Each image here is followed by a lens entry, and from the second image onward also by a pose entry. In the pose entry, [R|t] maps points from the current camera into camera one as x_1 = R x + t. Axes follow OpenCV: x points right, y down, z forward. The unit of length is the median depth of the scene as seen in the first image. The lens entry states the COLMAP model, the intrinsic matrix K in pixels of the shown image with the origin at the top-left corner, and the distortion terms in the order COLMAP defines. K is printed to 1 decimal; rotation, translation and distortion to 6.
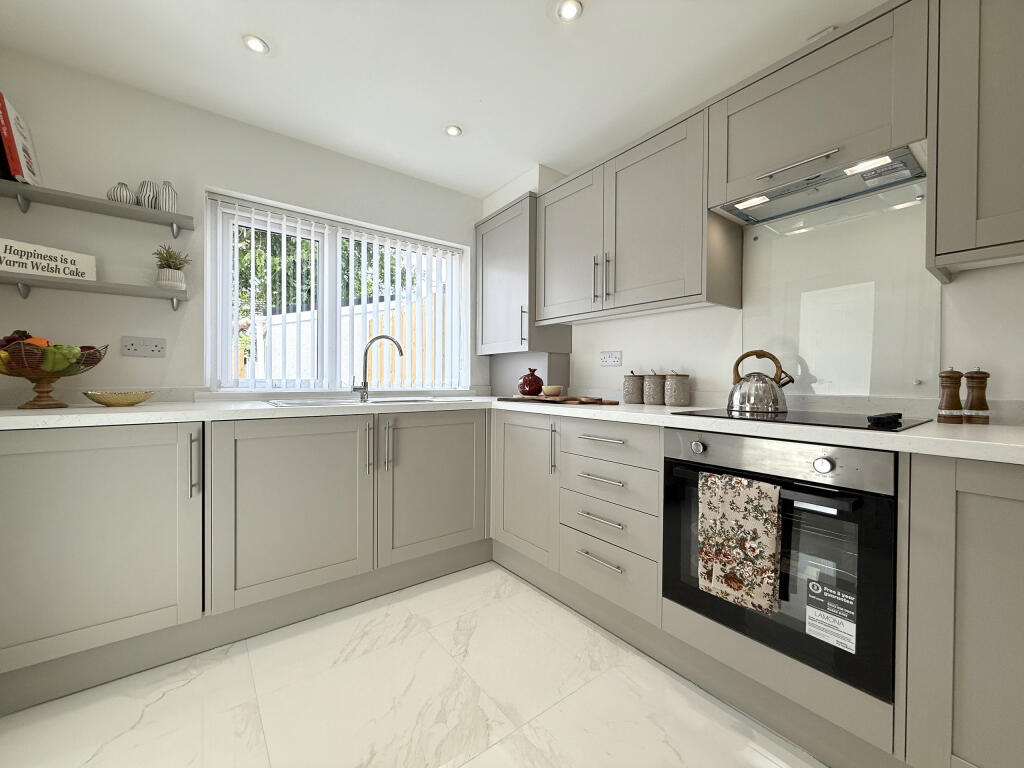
lens RADIAL K [[406.9, 0, 507.1], [0, 406.9, 382.5], [0, 0, 1]] dist [-0.001778, 0.000475]
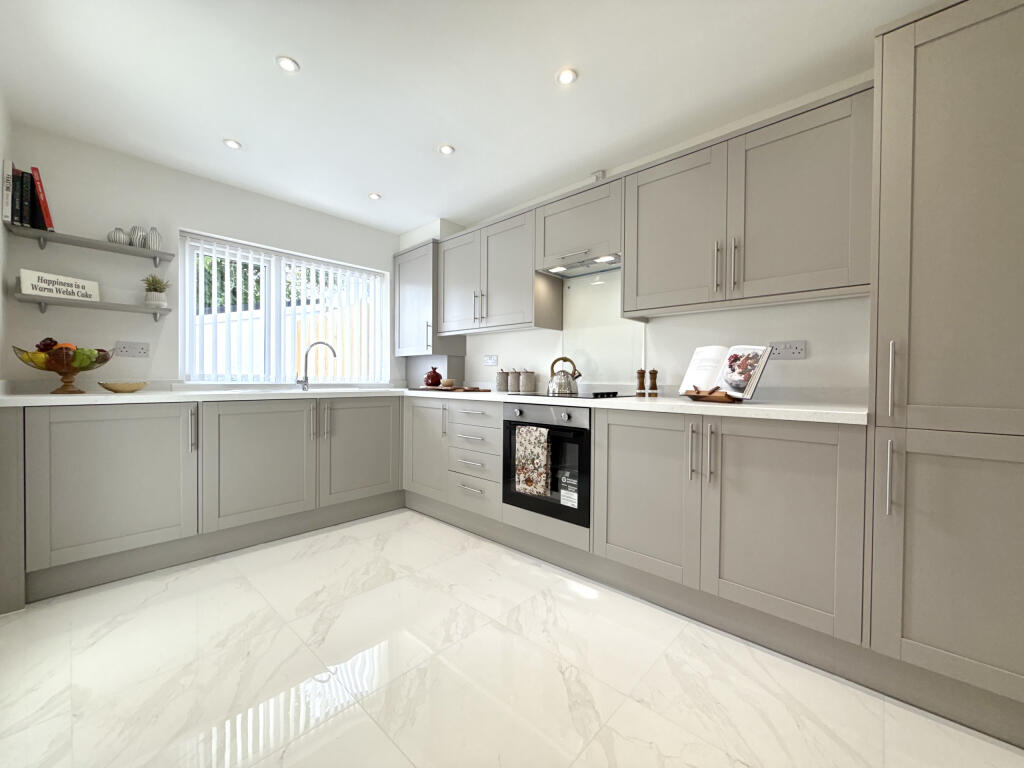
lens RADIAL K [[406.9, 0, 508.1], [0, 406.9, 381.7], [0, 0, 1]] dist [-0.001778, 0.000475]
pose [[0.985227, -0.000507, 0.171253, 0.104323], [0.000045, 0.999996, 0.002699, 0.017317], [-0.171254, -0.002651, 0.985223, -0.601978]]
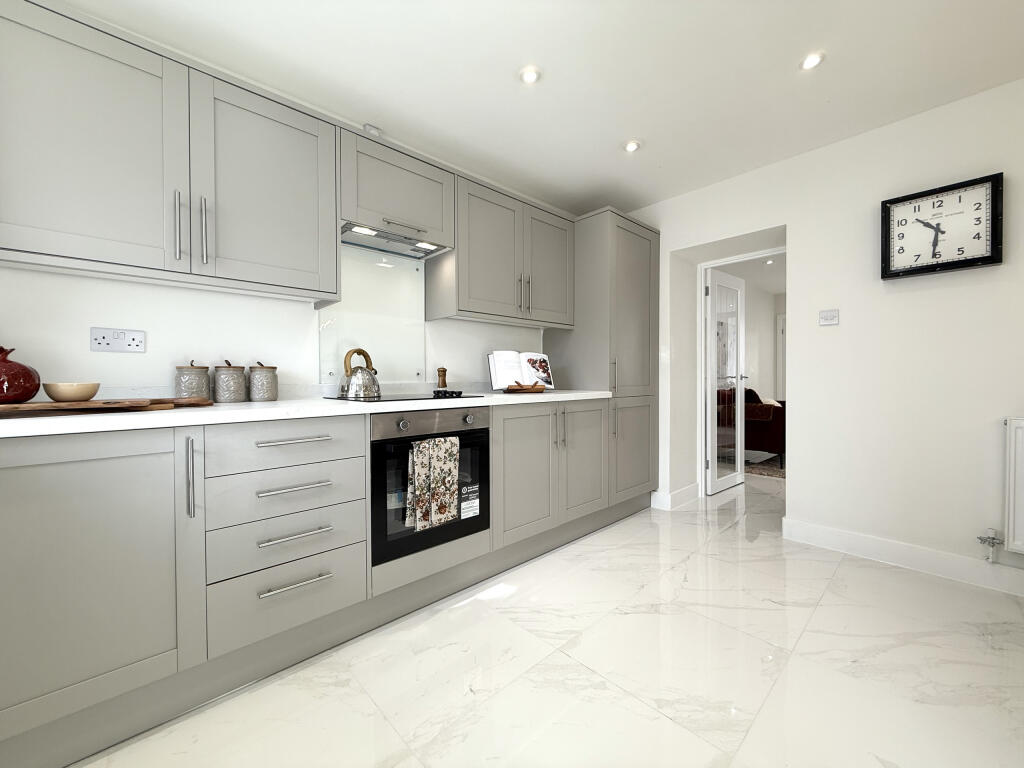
lens RADIAL K [[406.9, 0, 511.0], [0, 406.9, 382.4], [0, 0, 1]] dist [-0.001778, 0.000475]
pose [[-0.099977, -0.016605, 0.994851, -0.672102], [0.013426, 0.999747, 0.018036, 0.008004], [-0.994899, 0.015160, -0.099729, 0.653674]]
